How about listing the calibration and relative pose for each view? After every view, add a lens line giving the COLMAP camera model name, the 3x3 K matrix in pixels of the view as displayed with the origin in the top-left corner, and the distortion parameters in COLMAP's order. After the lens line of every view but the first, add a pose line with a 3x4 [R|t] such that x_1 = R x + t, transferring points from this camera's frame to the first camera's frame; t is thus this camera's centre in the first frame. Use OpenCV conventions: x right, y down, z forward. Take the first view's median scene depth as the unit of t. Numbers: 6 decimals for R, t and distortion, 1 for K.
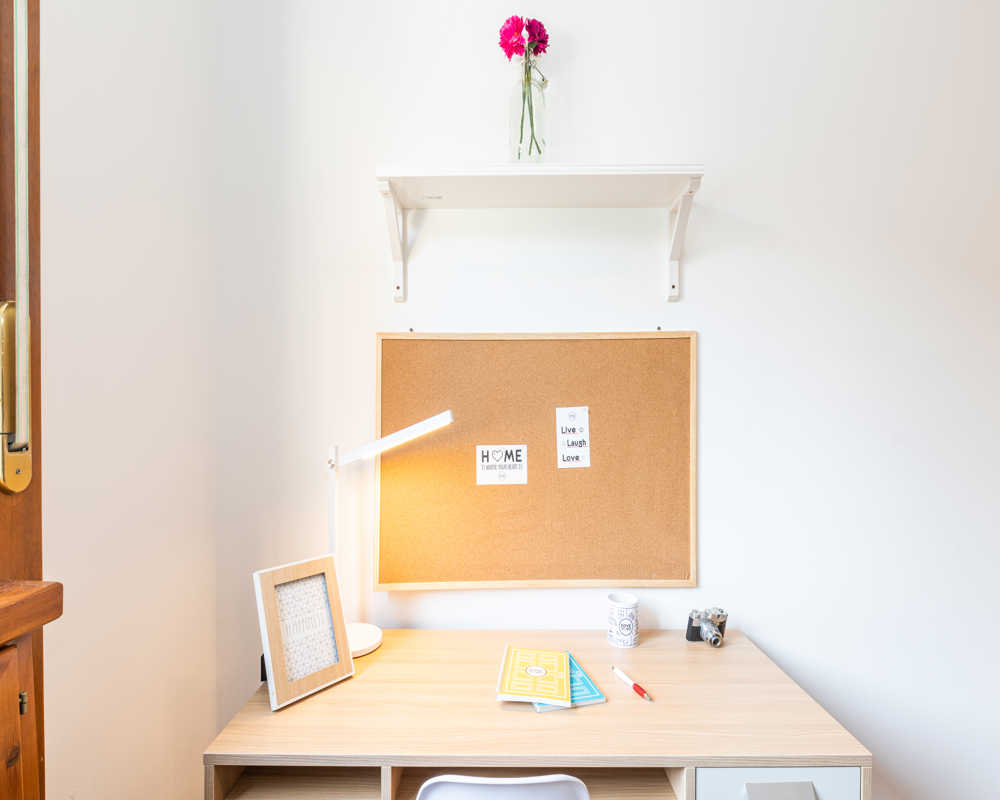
lens RADIAL K [[570.5, 0, 500.0], [0, 570.5, 400.0], [0, 0, 1]] dist [0.000413, 0.000051]
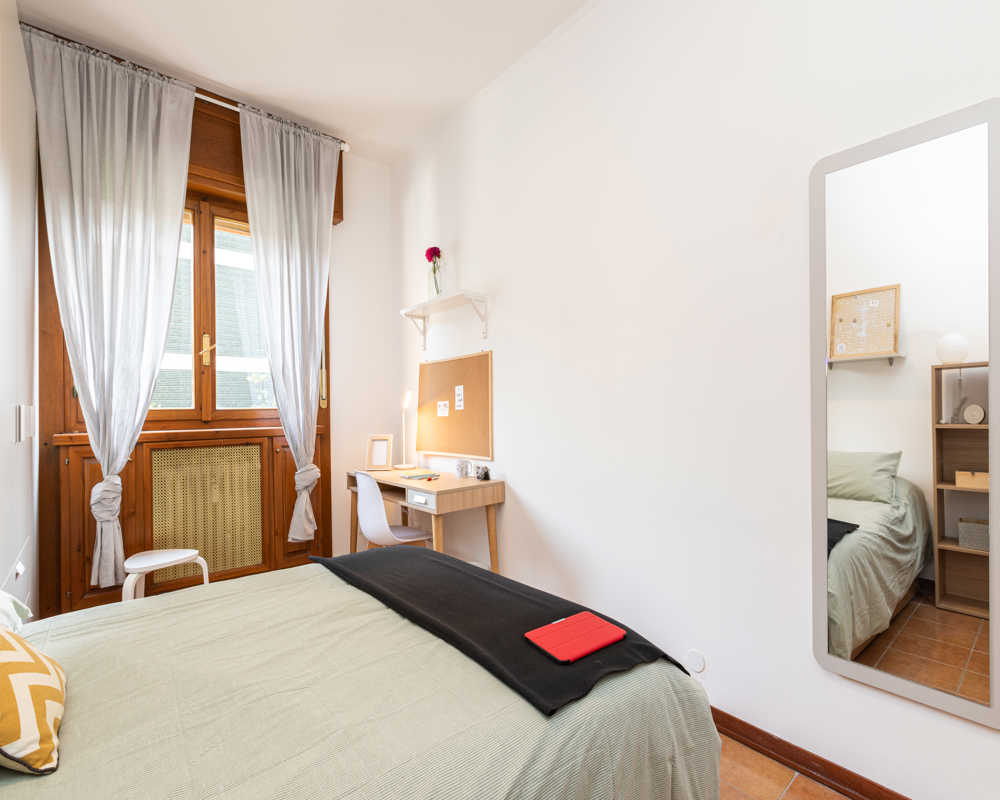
lens RADIAL K [[464.1, 0, 500.7], [0, 464.1, 411.1], [0, 0, 1]] dist [0.001170, -0.000969]
pose [[0.671714, -0.010088, -0.740742, 1.784346], [0.010017, 0.999940, -0.004533, 0.136807], [0.740743, -0.004375, 0.671774, -0.253664]]
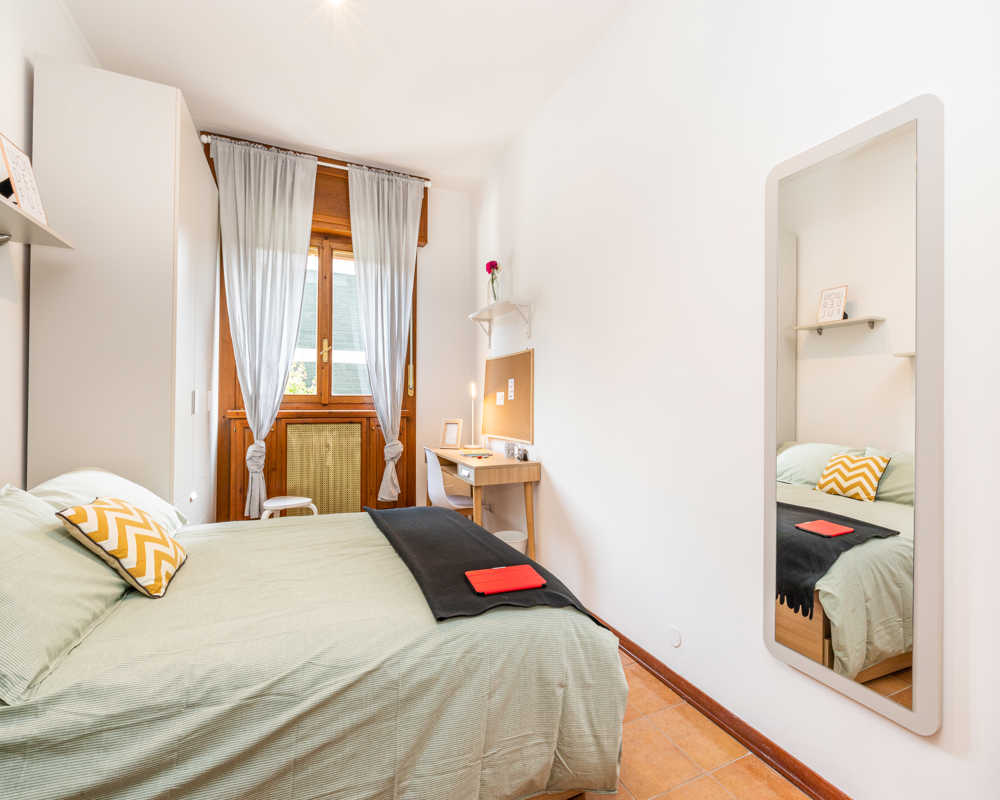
lens RADIAL K [[441.9, 0, 500.0], [0, 441.9, 400.0], [0, 0, 1]] dist [-0.000015, 0.000104]
pose [[0.431020, 0.000379, -0.902342, 2.166909], [-0.013829, 0.999885, -0.006186, 0.137266], [0.902236, 0.015145, 0.430976, -0.036664]]
